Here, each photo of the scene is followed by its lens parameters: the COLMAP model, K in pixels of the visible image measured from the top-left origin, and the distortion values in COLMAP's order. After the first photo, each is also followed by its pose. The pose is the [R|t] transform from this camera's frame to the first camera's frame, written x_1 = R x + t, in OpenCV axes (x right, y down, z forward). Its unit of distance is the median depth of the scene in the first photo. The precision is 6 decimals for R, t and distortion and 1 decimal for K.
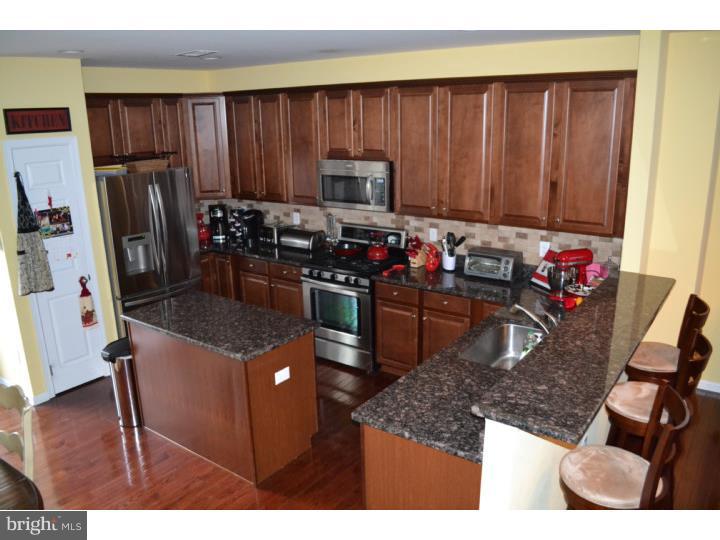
lens RADIAL K [[585.0, 0, 359.9], [0, 585.0, 269.3], [0, 0, 1]] dist [-0.053353, -0.016610]
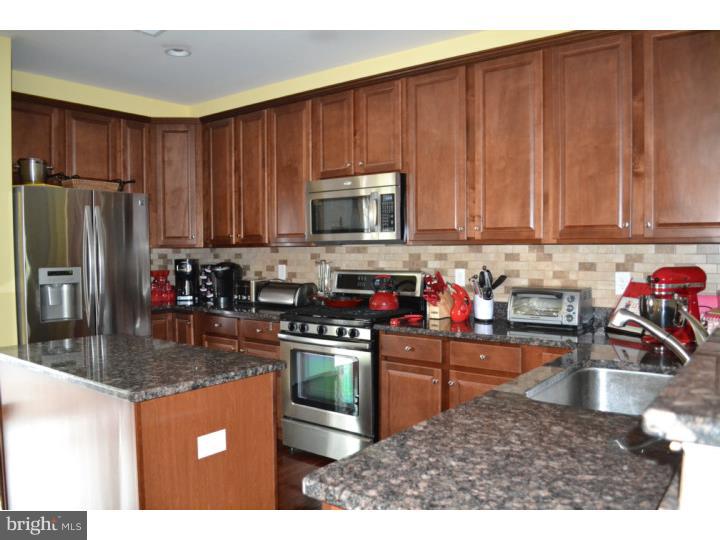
lens RADIAL K [[582.9, 0, 359.3], [0, 582.9, 271.1], [0, 0, 1]] dist [-0.067767, -0.008739]
pose [[0.999542, 0.014999, -0.026274, 0.018977], [-0.020478, 0.974691, -0.222615, 0.102525], [0.022270, 0.223051, 0.974552, 0.297988]]
